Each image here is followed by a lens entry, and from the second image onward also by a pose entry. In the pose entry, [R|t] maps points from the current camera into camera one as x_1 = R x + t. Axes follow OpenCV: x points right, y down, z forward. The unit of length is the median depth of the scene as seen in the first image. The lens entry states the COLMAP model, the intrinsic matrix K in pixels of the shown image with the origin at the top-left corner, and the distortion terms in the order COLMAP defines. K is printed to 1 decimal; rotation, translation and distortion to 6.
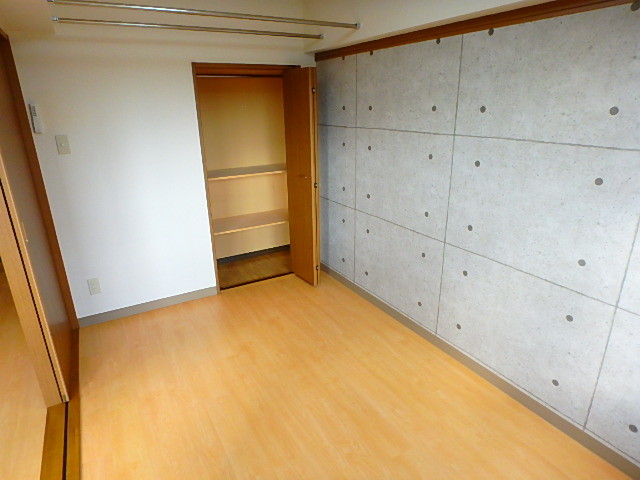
lens RADIAL K [[396.7, 0, 320.5], [0, 396.7, 240.9], [0, 0, 1]] dist [-0.029304, 0.014990]
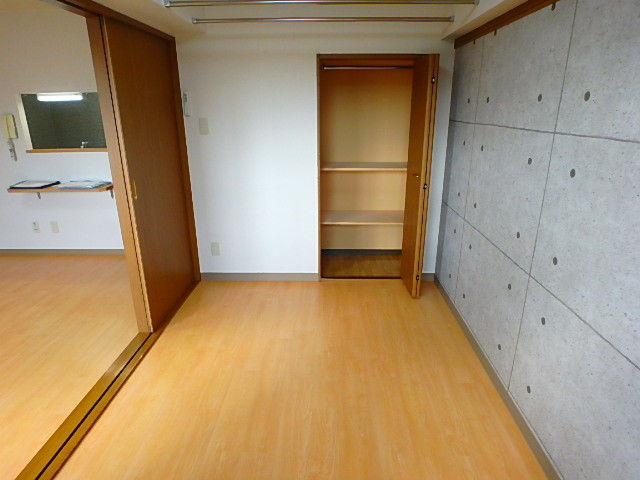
lens RADIAL K [[396.7, 0, 319.9], [0, 396.7, 239.5], [0, 0, 1]] dist [-0.029304, 0.014990]
pose [[0.857021, 0.178657, -0.483318, 0.306518], [-0.181698, 0.982500, 0.040990, -0.019925], [0.482183, 0.052689, 0.874485, 0.136700]]
